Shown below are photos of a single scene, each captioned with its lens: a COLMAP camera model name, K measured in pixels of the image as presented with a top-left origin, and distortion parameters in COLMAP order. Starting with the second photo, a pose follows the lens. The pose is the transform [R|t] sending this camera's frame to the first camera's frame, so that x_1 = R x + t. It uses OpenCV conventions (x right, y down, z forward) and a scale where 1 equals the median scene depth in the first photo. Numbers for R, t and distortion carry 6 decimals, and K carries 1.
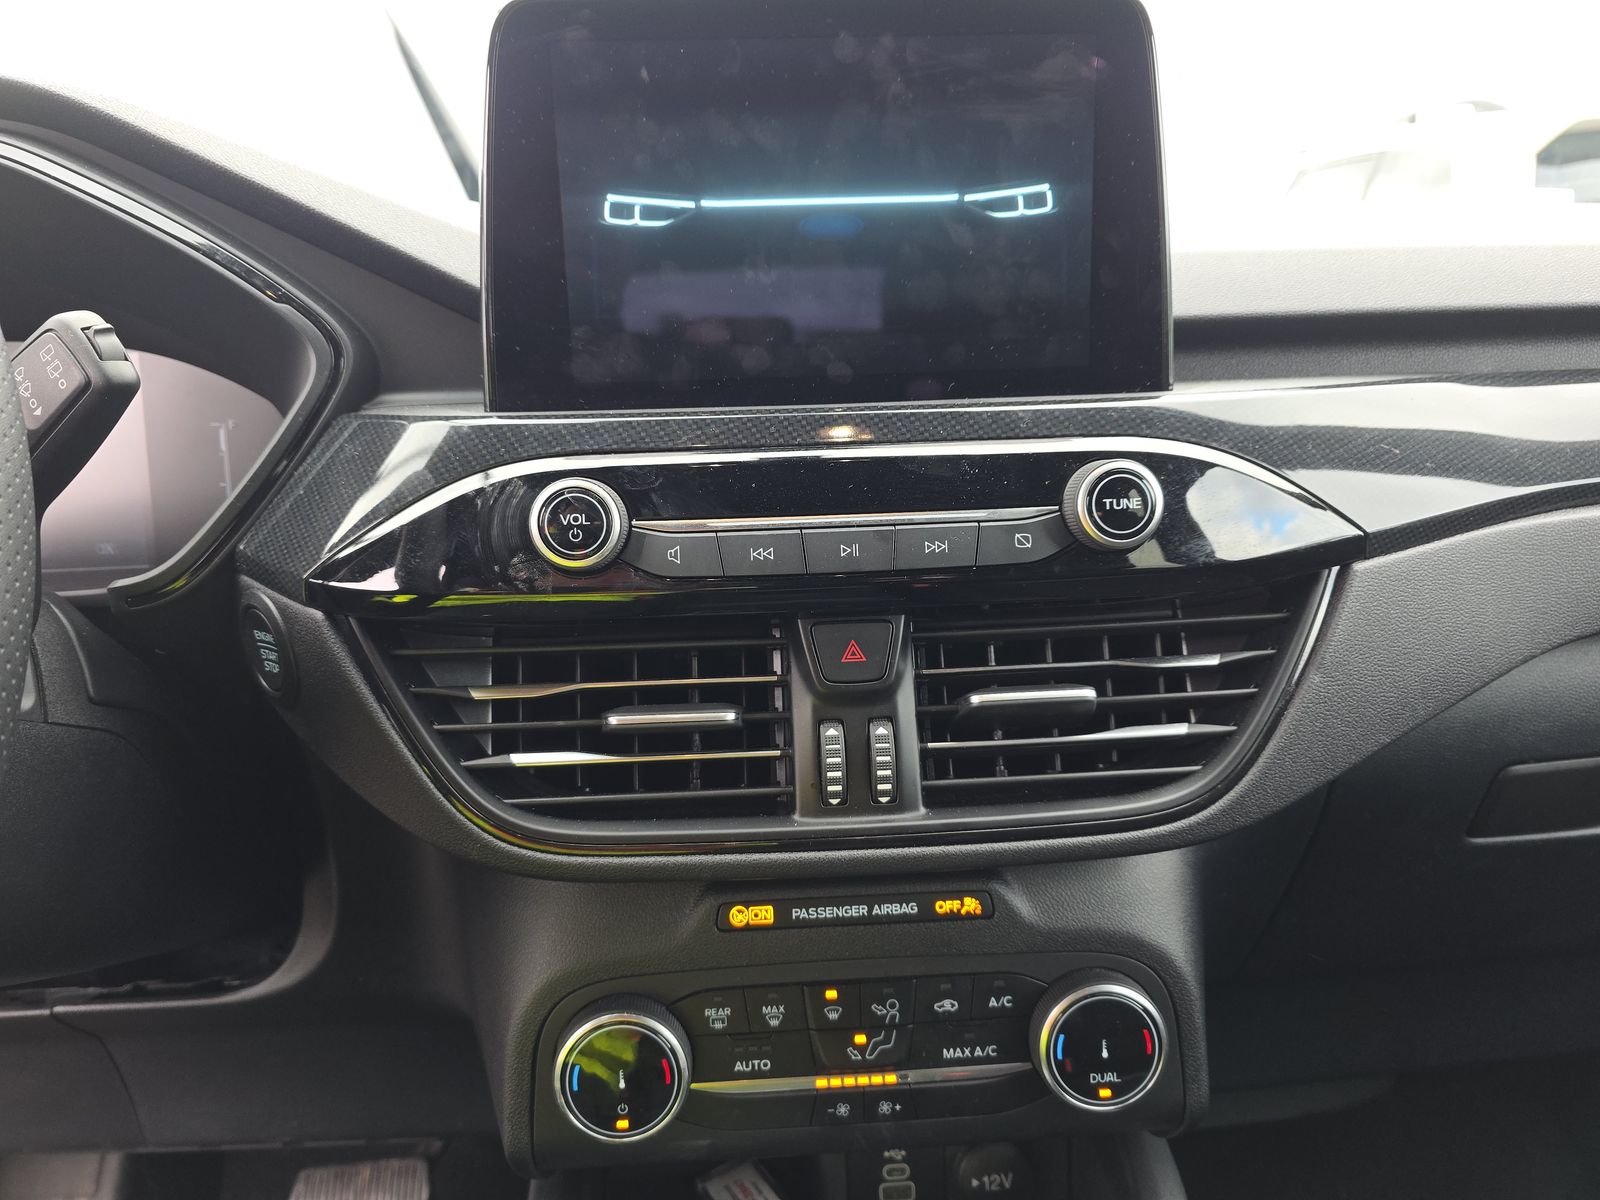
lens RADIAL K [[1065.2, 0, 801.7], [0, 1065.2, 596.7], [0, 0, 1]] dist [0.003326, -0.000345]
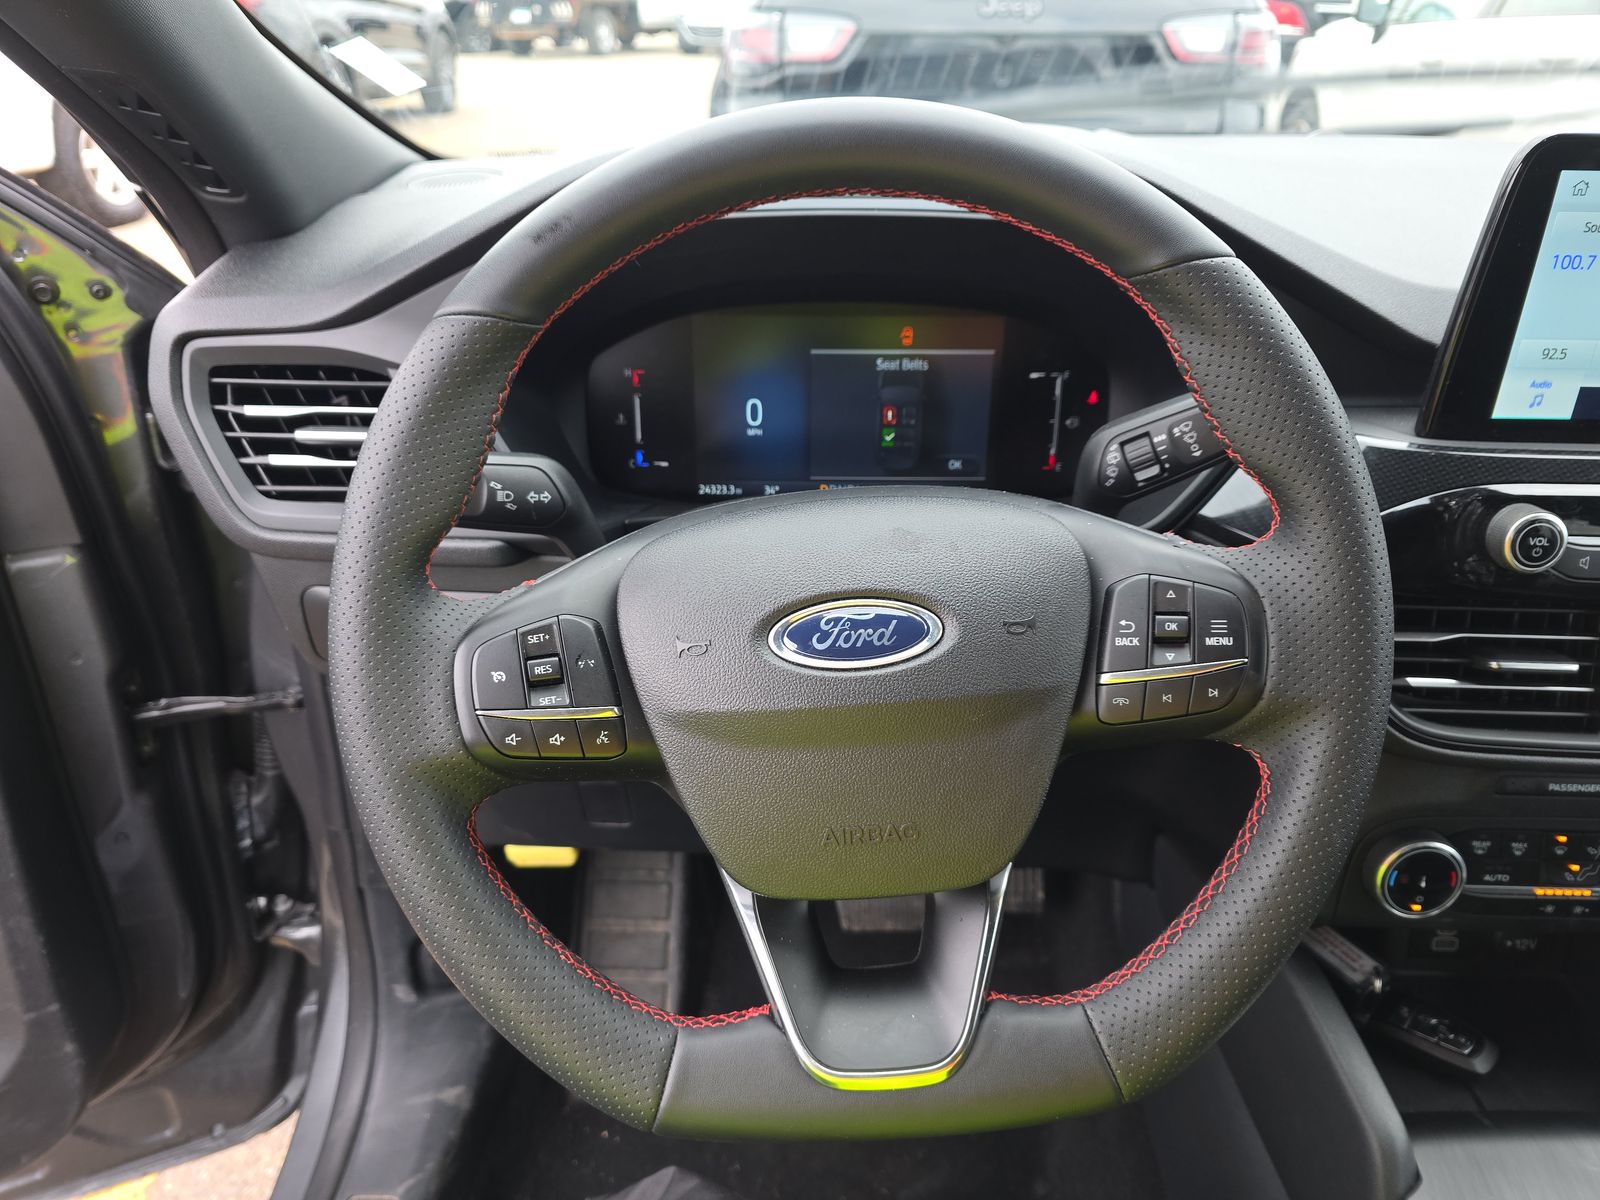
lens RADIAL K [[1065.2, 0, 798.2], [0, 1065.2, 601.9], [0, 0, 1]] dist [0.003326, -0.000345]
pose [[0.995876, 0.068803, -0.059128, -0.960385], [-0.051046, 0.963787, 0.261741, -0.274848], [0.074996, -0.257644, 0.963325, -0.415915]]
